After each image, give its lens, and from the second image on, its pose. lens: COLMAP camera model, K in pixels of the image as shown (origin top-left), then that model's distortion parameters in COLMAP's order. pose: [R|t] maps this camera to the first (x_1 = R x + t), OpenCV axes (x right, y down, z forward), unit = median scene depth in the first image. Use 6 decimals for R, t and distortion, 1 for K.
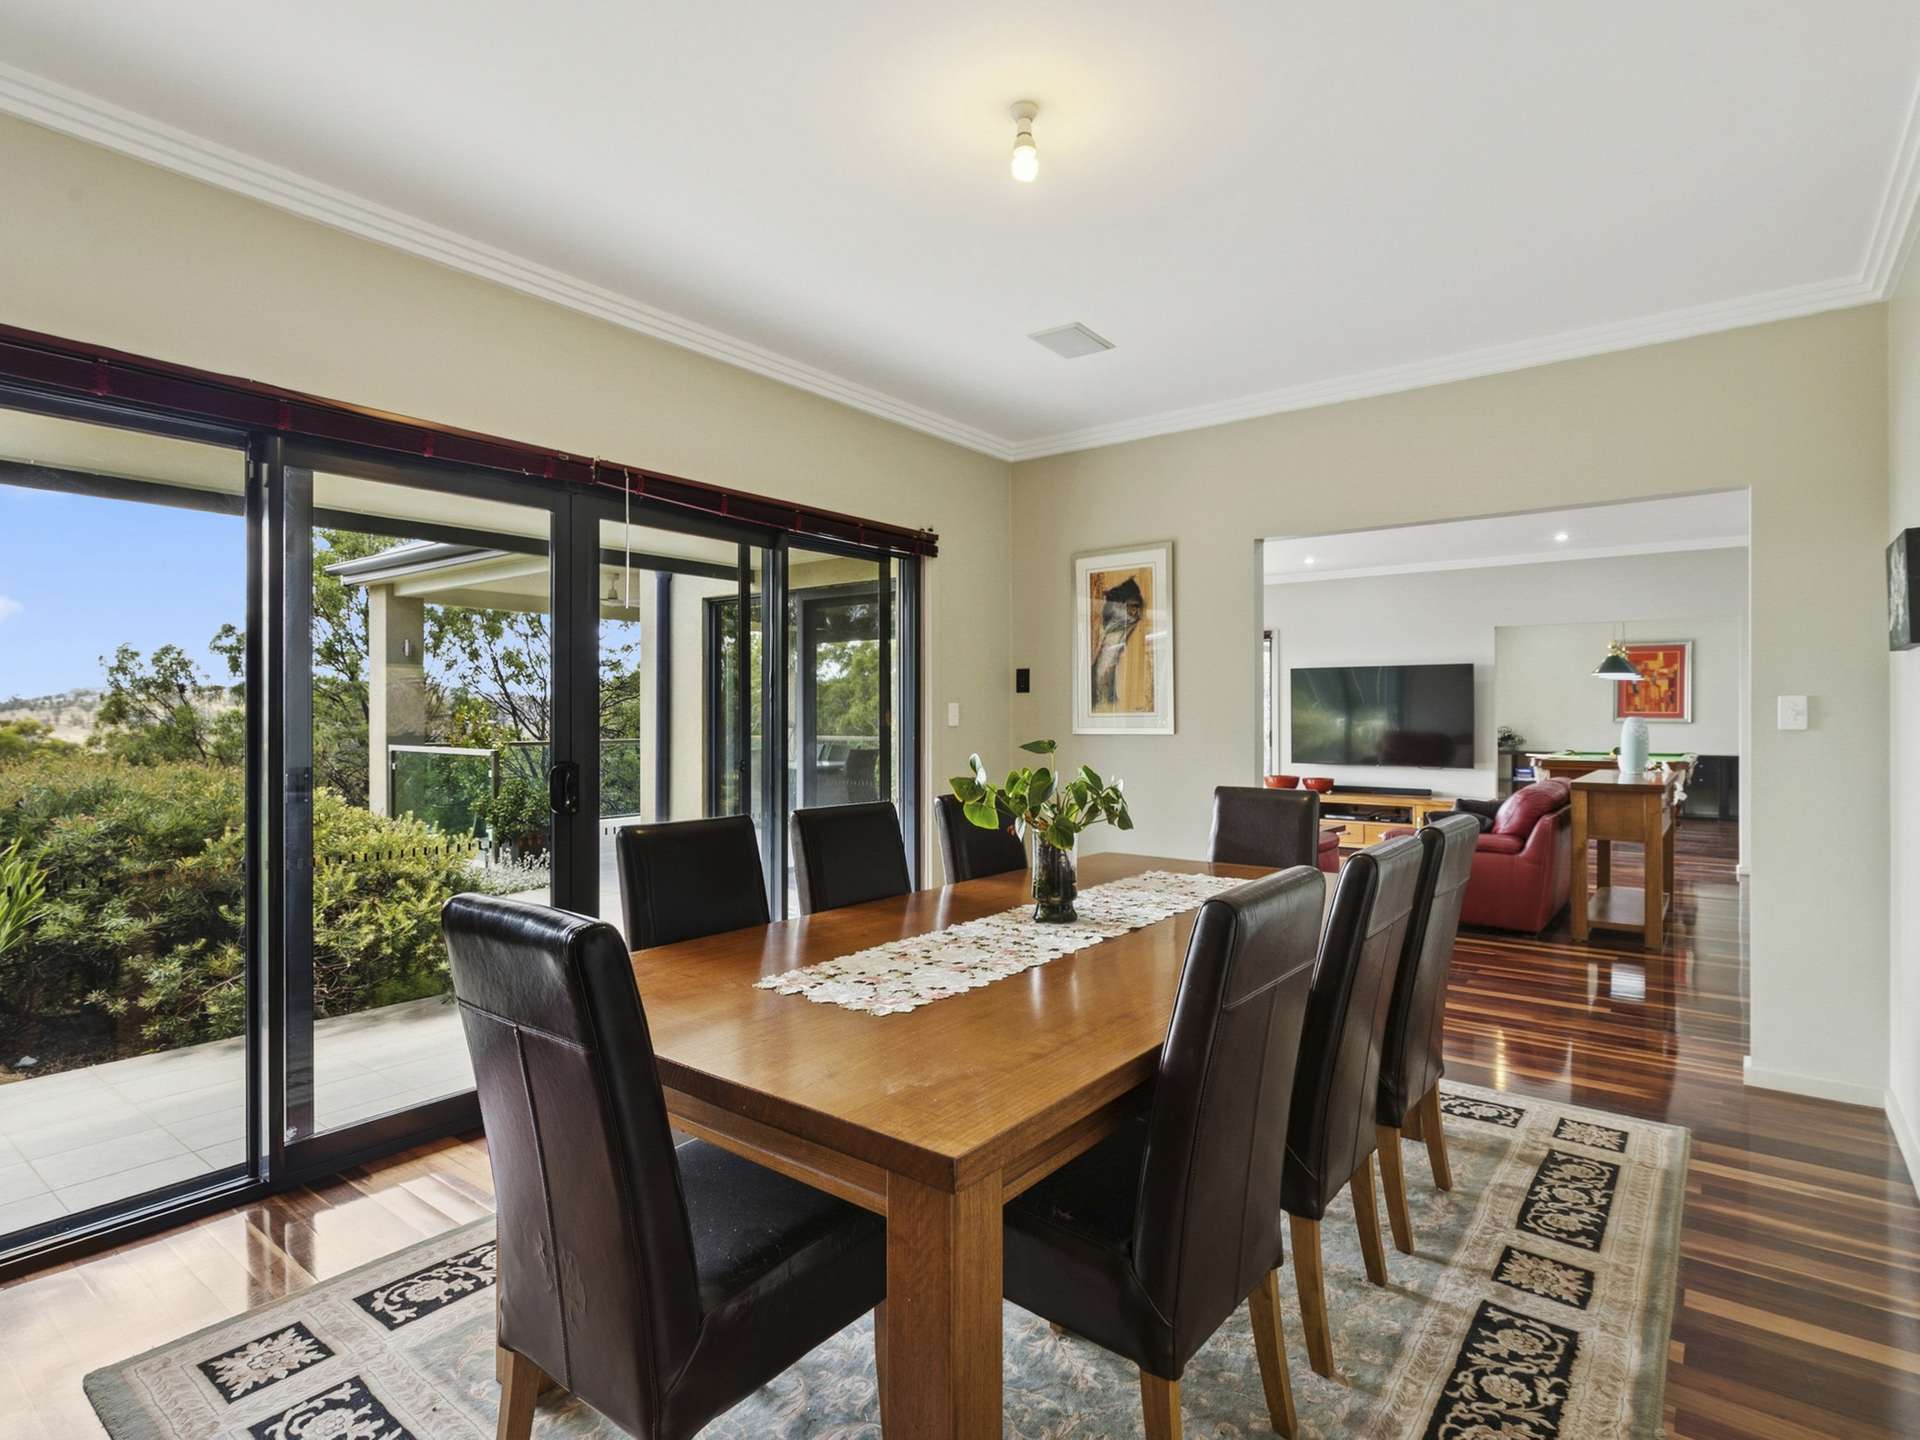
lens RADIAL K [[1006.6, 0, 954.2], [0, 1006.6, 717.1], [0, 0, 1]] dist [0.001427, 0.000146]
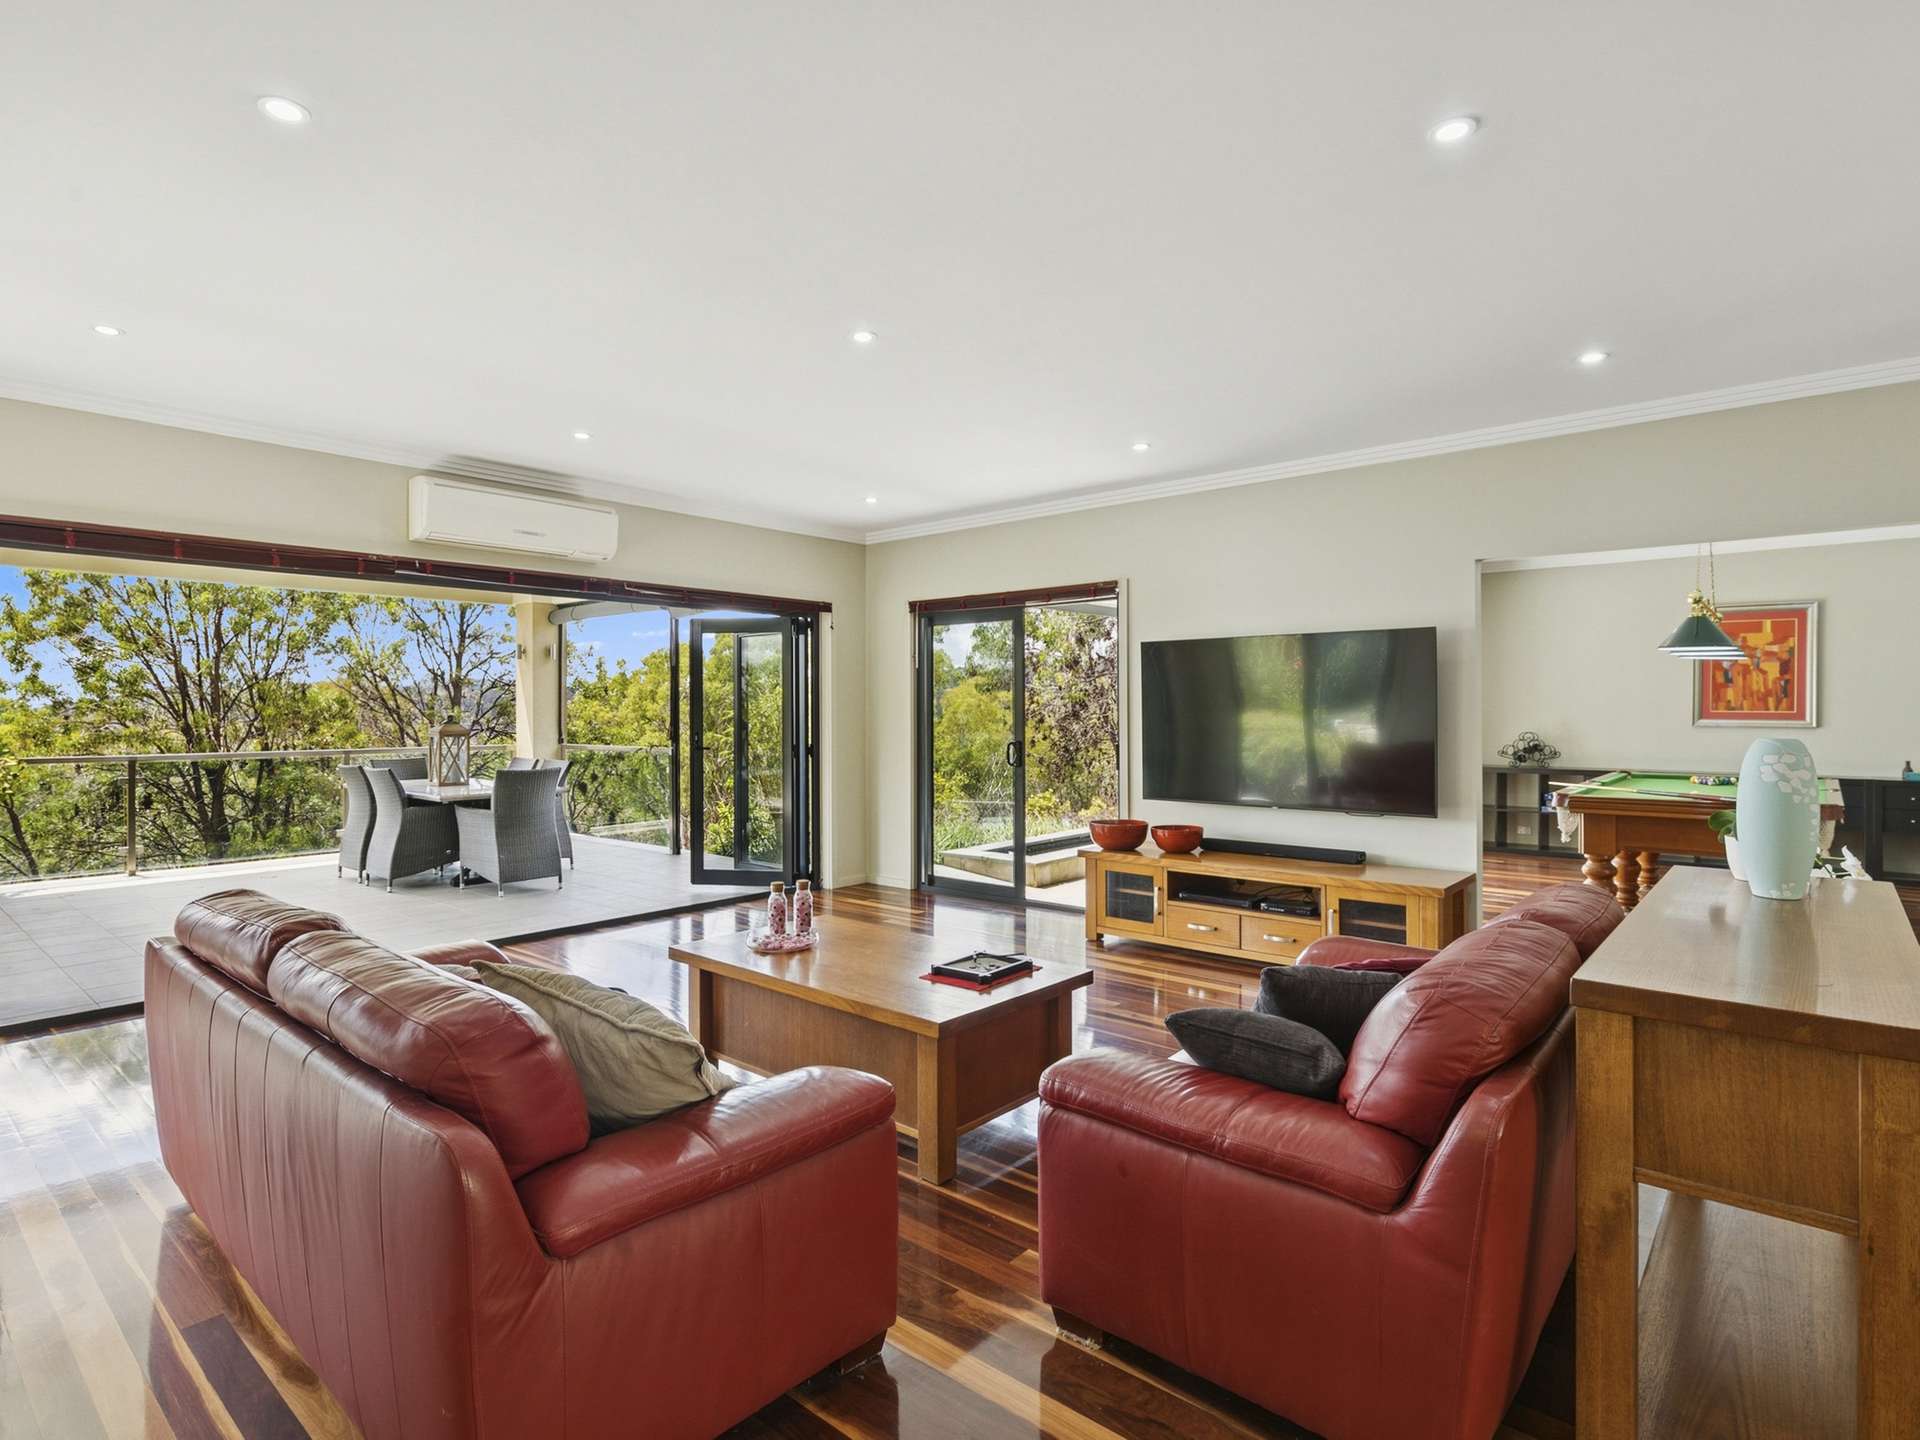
lens RADIAL K [[1006.6, 0, 964.2], [0, 1006.6, 719.0], [0, 0, 1]] dist [0.001427, 0.000146]
pose [[0.999133, -0.001815, -0.041589, 0.244946], [0.002070, 0.999979, 0.006095, -0.006047], [0.041577, -0.006175, 0.999116, 0.384039]]
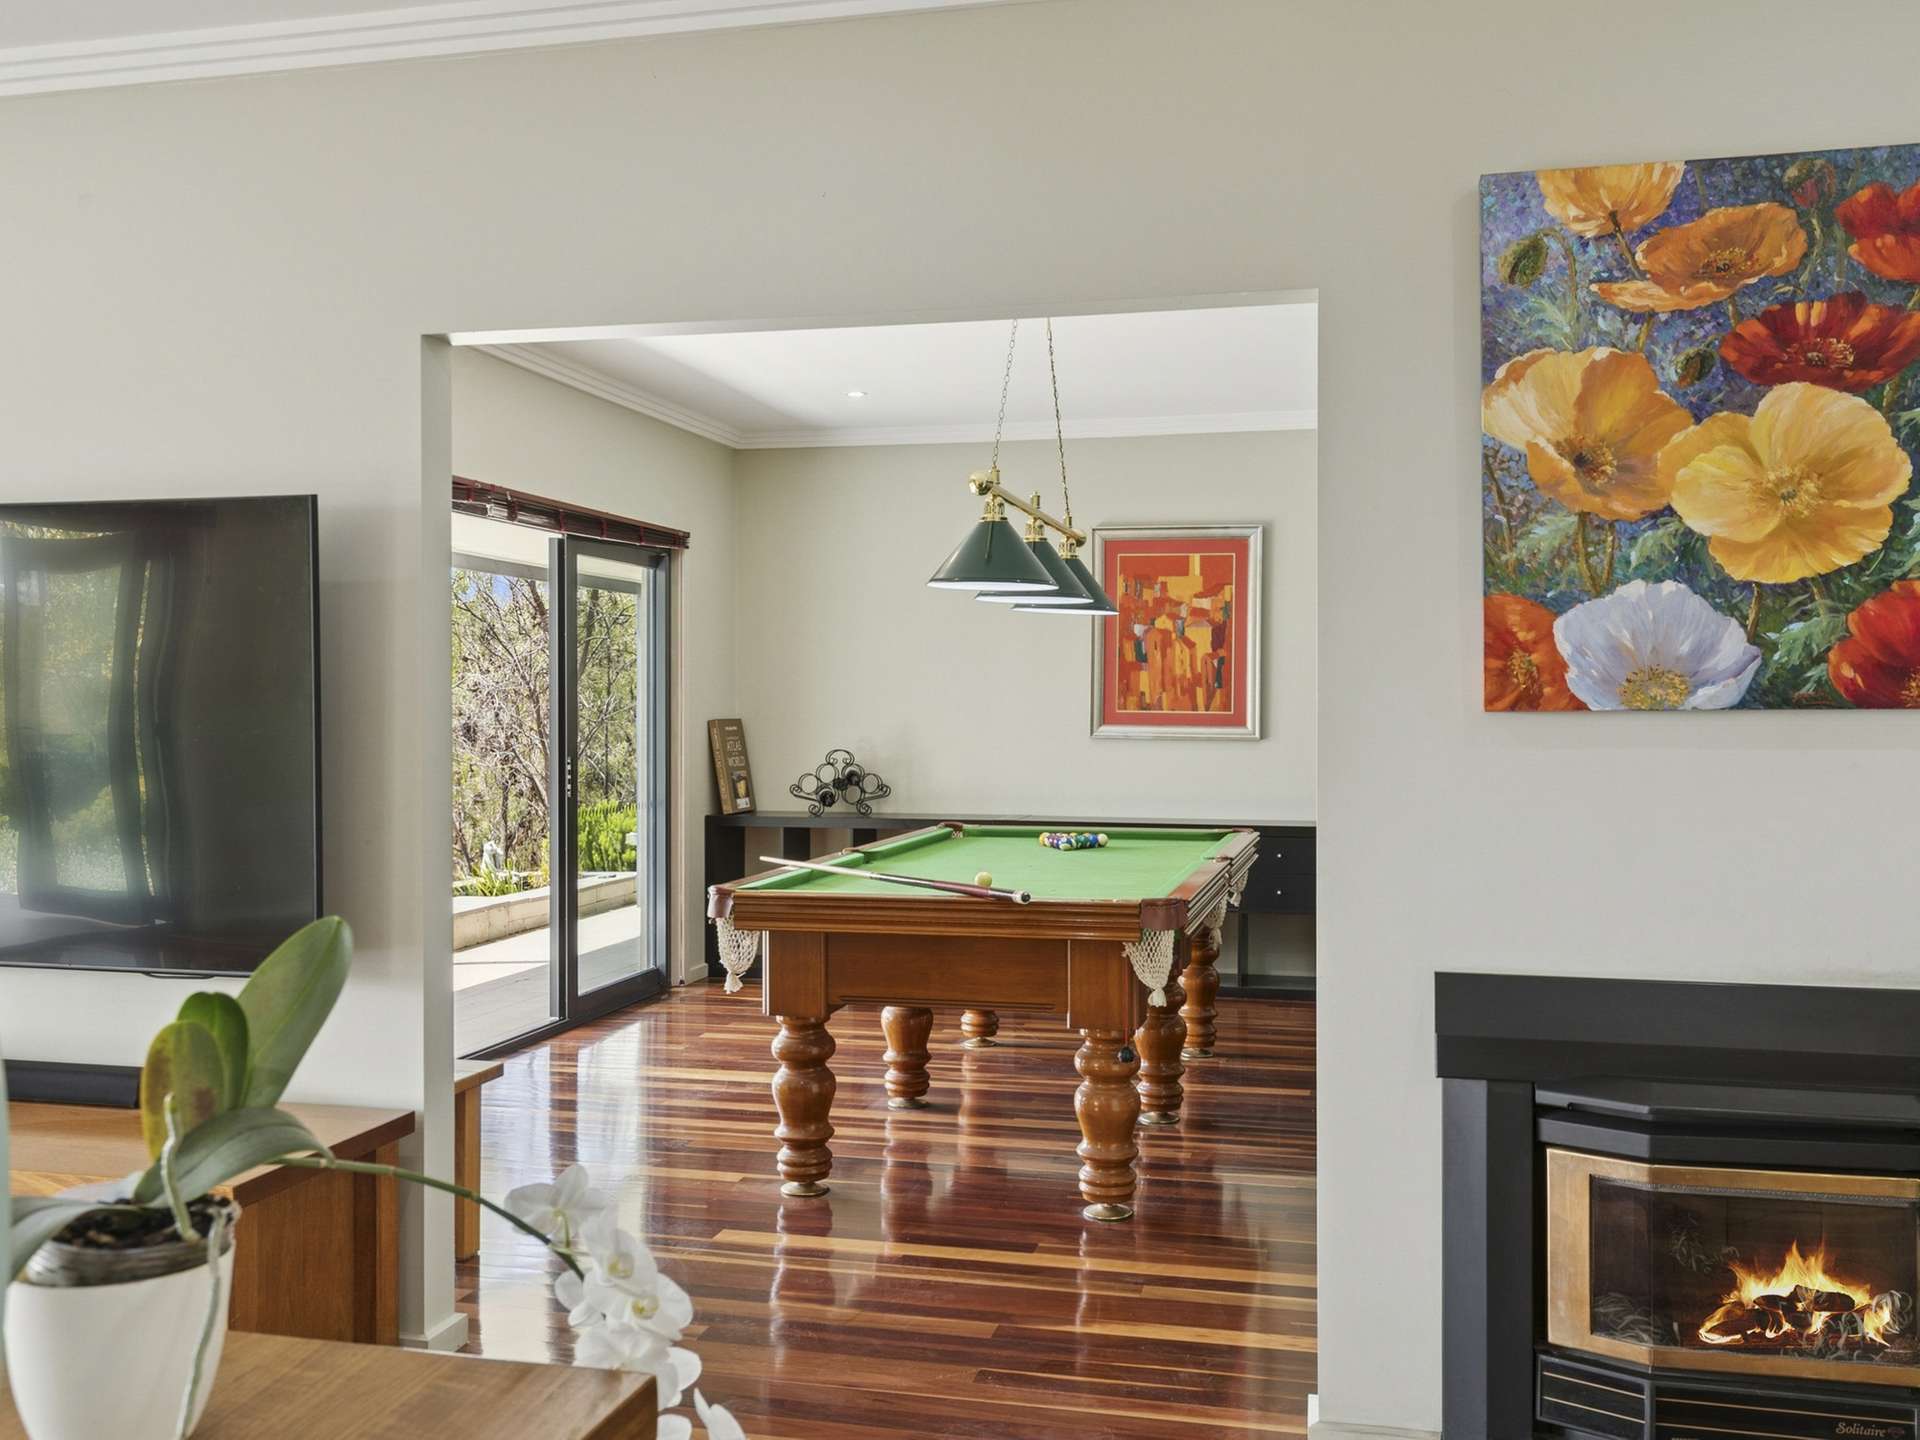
lens RADIAL K [[1728.0, 0, 966.0], [0, 1728.0, 719.7], [0, 0, 1]] dist [-0.047227, -0.002198]
pose [[0.915112, 0.000306, 0.403200, 0.430442], [-0.002603, 0.999983, 0.005148, -0.006225], [-0.403191, -0.005760, 0.915098, 0.525457]]
